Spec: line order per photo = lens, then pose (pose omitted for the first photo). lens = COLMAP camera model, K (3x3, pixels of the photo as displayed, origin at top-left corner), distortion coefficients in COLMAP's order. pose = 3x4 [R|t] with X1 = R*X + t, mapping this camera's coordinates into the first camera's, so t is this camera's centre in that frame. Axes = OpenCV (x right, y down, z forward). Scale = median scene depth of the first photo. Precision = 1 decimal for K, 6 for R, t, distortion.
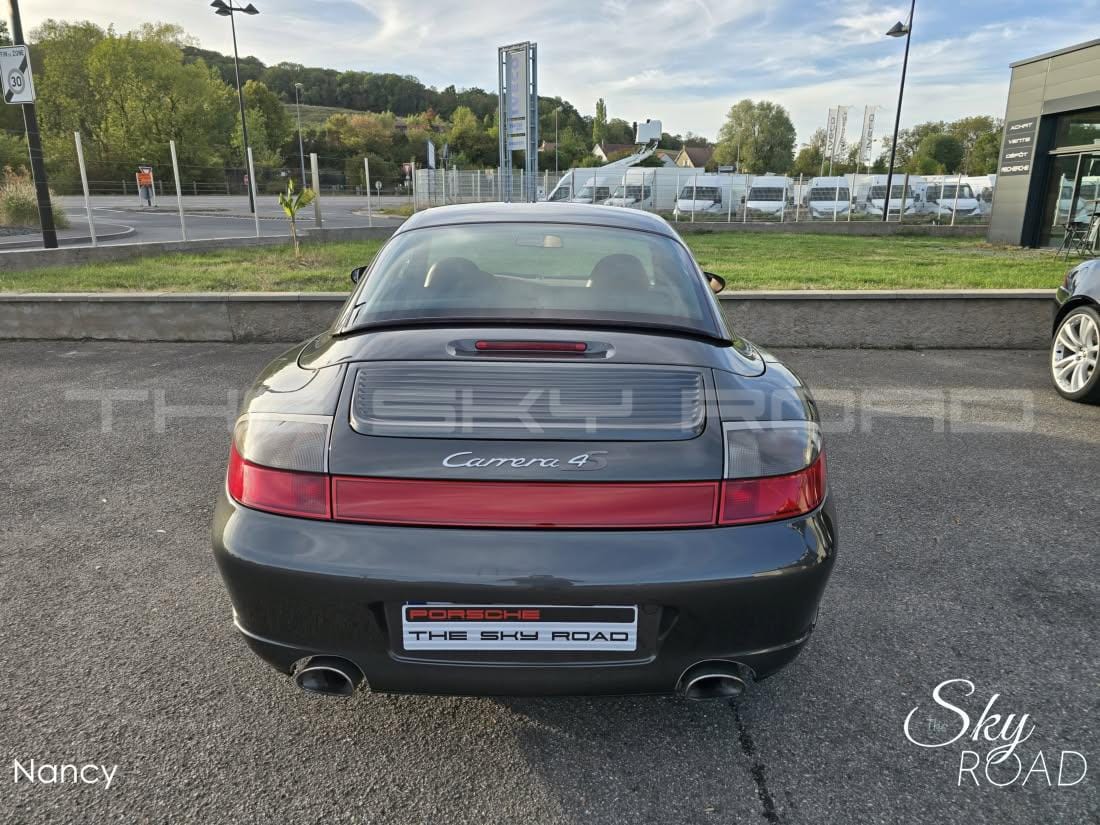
lens RADIAL K [[738.6, 0, 551.0], [0, 738.6, 413.9], [0, 0, 1]] dist [0.053204, -0.047595]
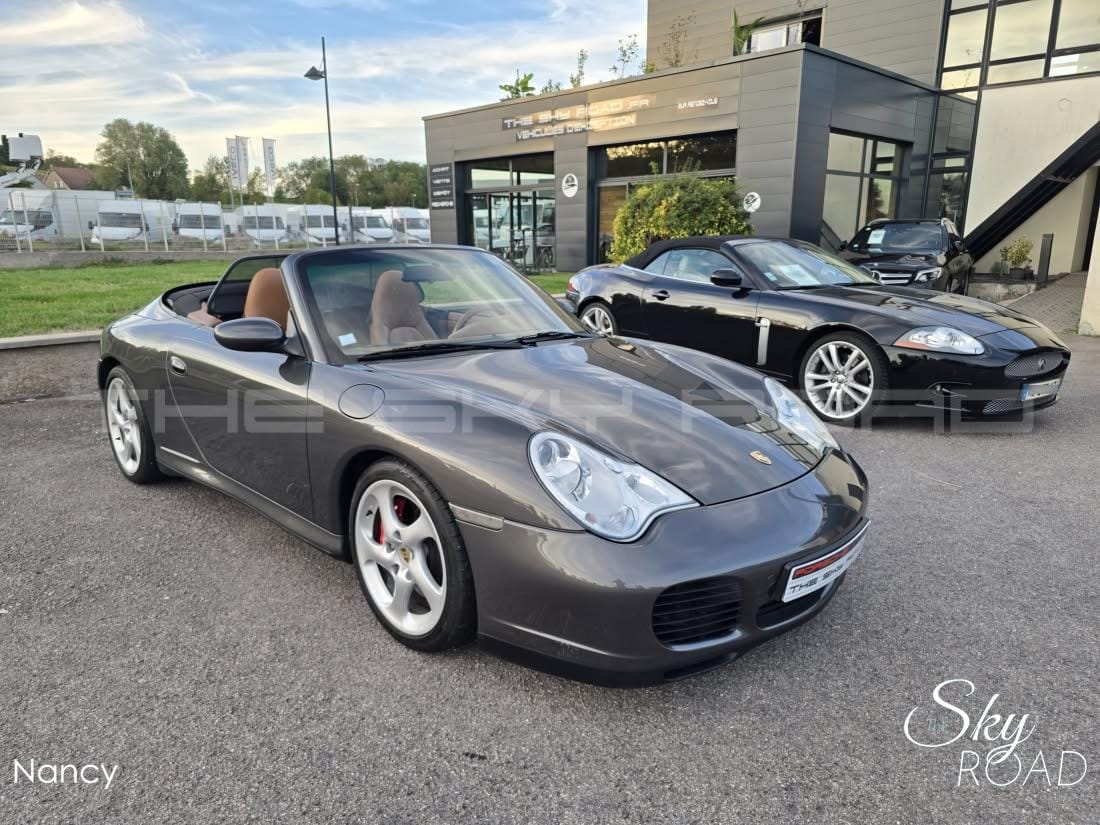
lens RADIAL K [[743.0, 0, 548.2], [0, 743.0, 417.9], [0, 0, 1]] dist [0.050975, -0.044198]
pose [[0.744354, -0.167624, 0.646405, -0.033071], [0.188035, 0.981428, 0.037974, 0.000414], [-0.640765, 0.093281, 0.762049, -0.001657]]
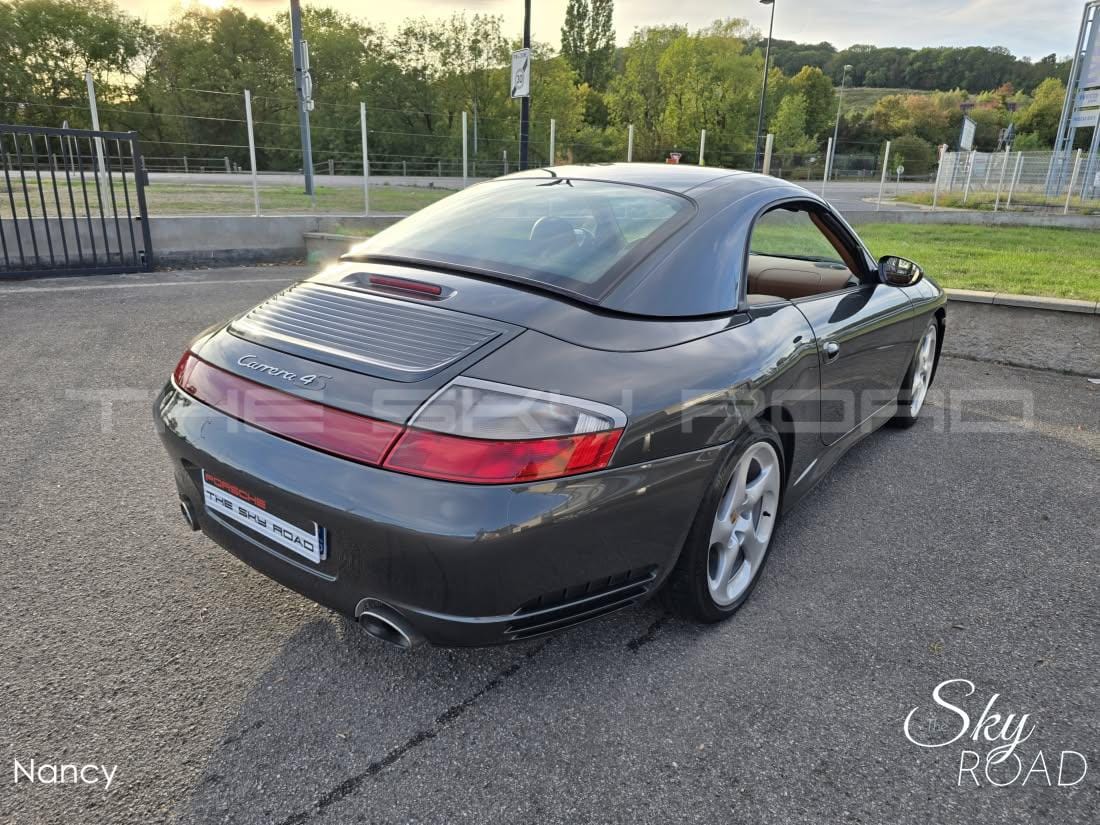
lens RADIAL K [[745.6, 0, 553.3], [0, 745.6, 416.2], [0, 0, 1]] dist [0.040074, -0.034466]
pose [[0.787440, 0.202234, -0.582272, 0.031105], [-0.192329, 0.978096, 0.079614, -0.000892], [0.585618, 0.049296, 0.809087, 0.008963]]
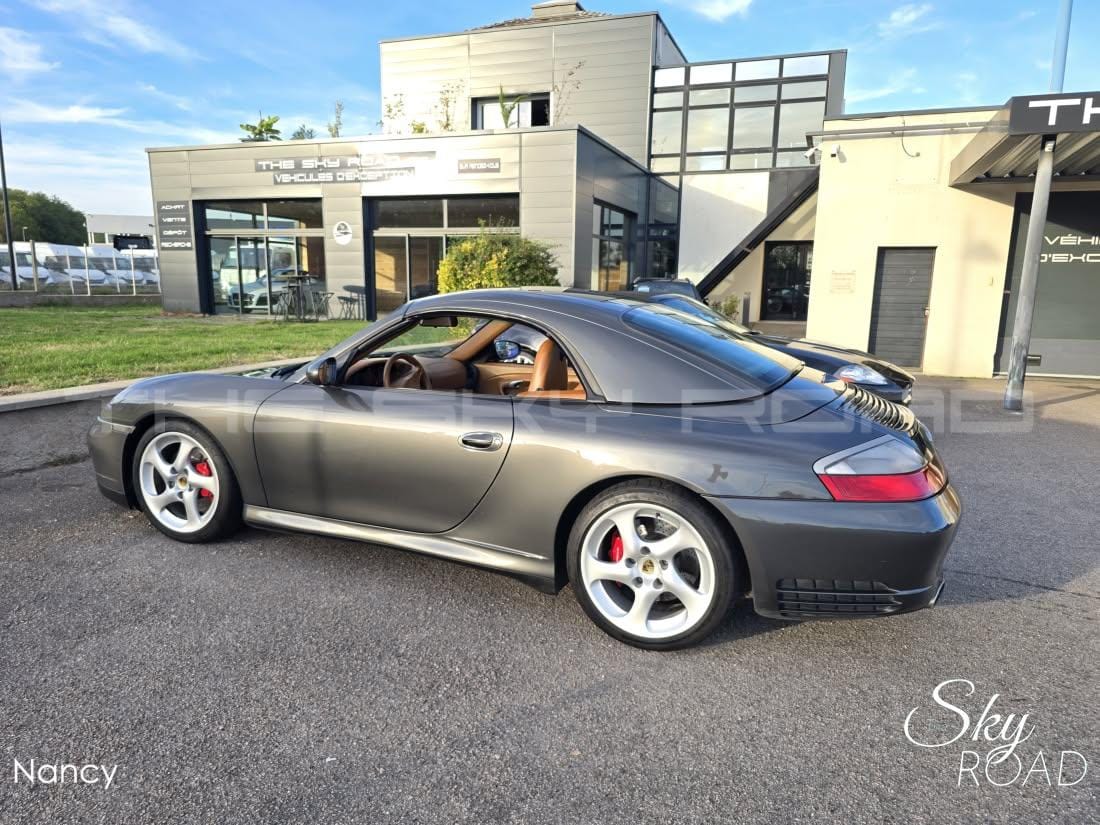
lens RADIAL K [[738.6, 0, 551.0], [0, 738.6, 413.9], [0, 0, 1]] dist [0.053204, -0.047595]
pose [[0.393975, -0.156785, 0.905650, -0.065652], [0.233652, 0.970058, 0.066292, -0.010527], [-0.888927, 0.185489, 0.418811, 0.033767]]
